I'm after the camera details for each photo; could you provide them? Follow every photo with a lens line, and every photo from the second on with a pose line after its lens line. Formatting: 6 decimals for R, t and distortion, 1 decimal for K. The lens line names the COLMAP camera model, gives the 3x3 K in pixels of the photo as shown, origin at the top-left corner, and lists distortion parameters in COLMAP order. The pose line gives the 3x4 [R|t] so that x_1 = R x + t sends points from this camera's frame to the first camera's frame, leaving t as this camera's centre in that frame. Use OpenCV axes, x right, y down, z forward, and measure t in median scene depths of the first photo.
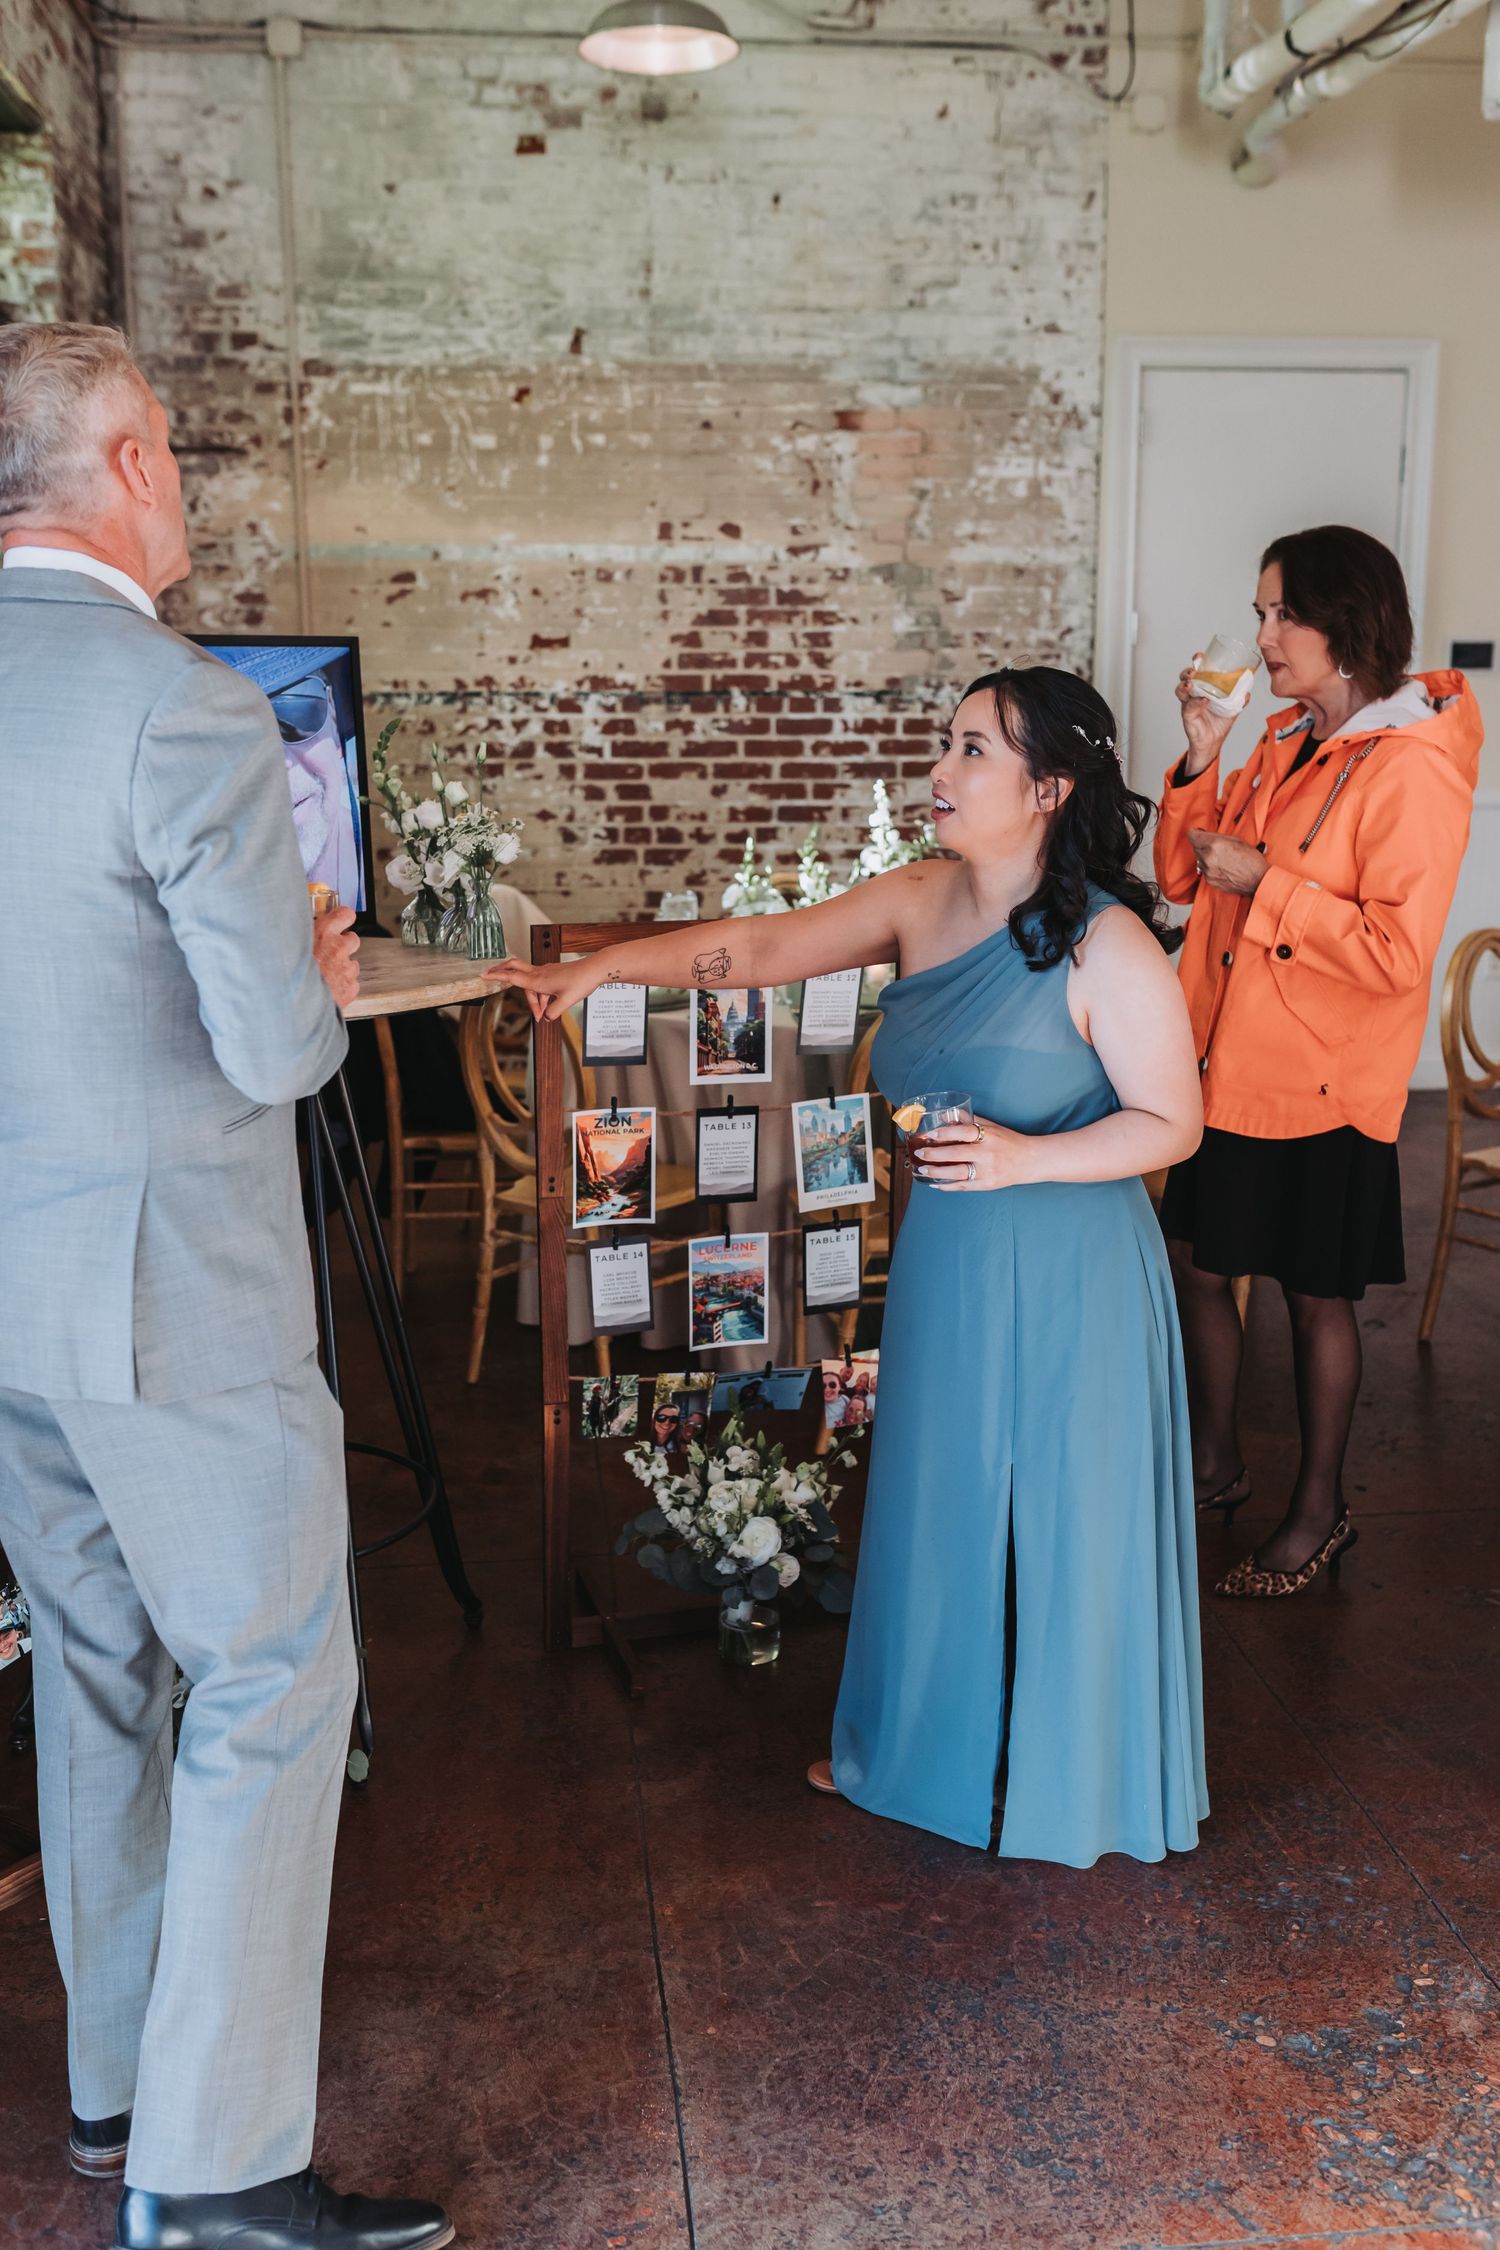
lens RADIAL K [[2133.9, 0, 750.5], [0, 2133.9, 1120.9], [0, 0, 1]] dist [0.009552, 0.000000]
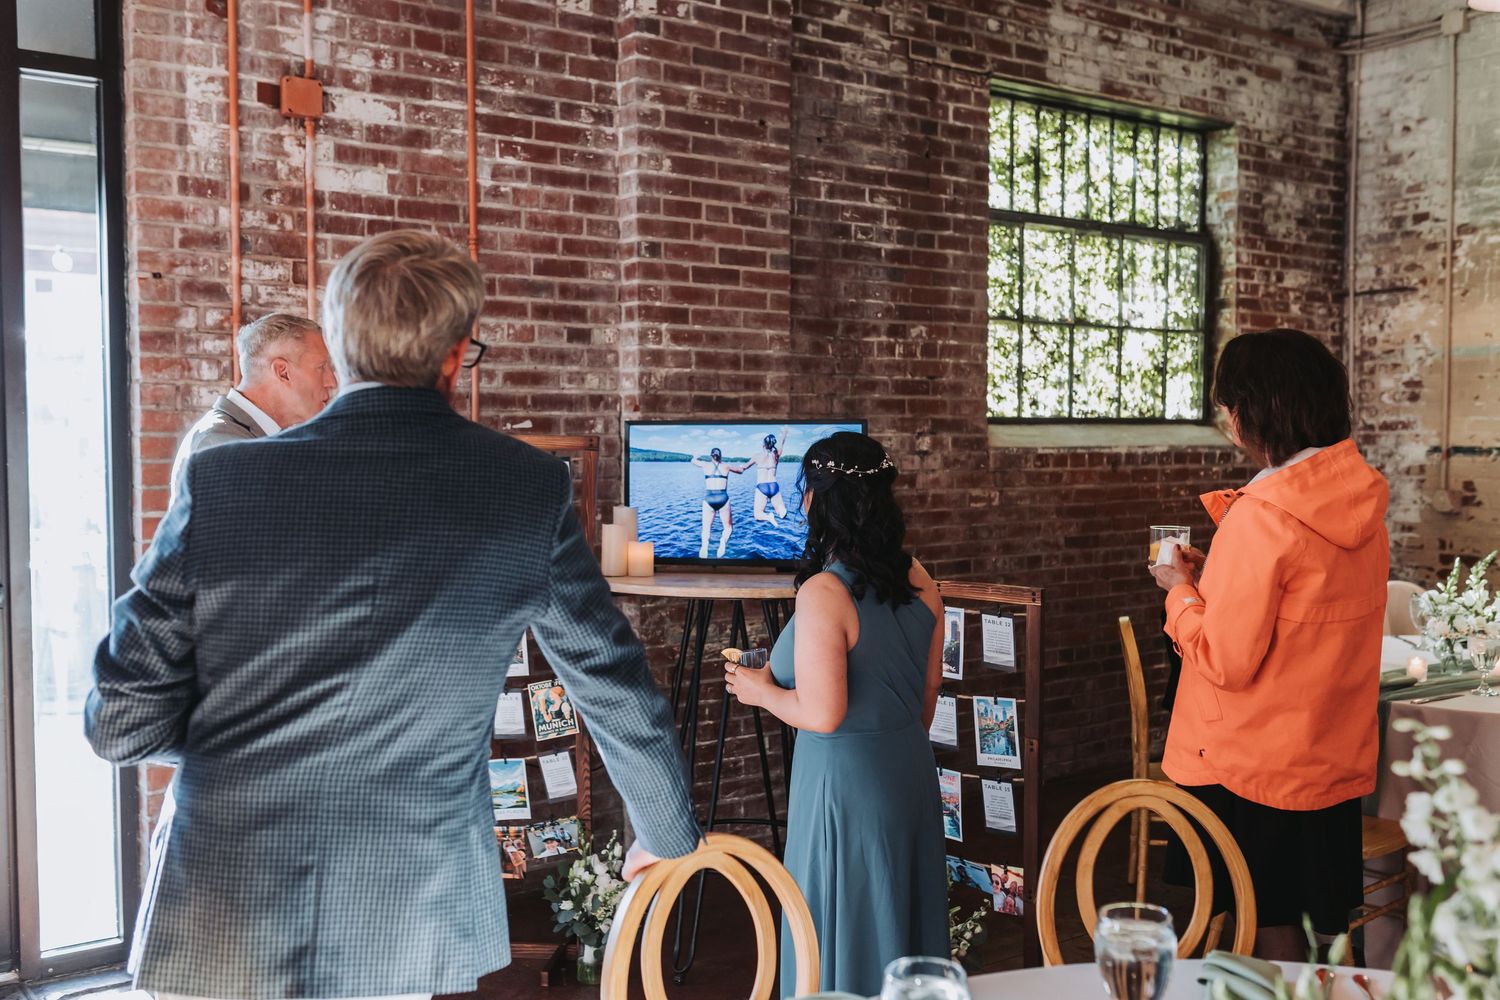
lens RADIAL K [[1422.6, 0, 752.4], [0, 1422.6, 502.0], [0, 0, 1]] dist [0.009552, 0.000000]
pose [[0.489941, 0.044205, -0.870634, 0.419659], [-0.177622, 0.982825, -0.050054, -0.033235], [0.853468, 0.179167, 0.489378, 0.139153]]
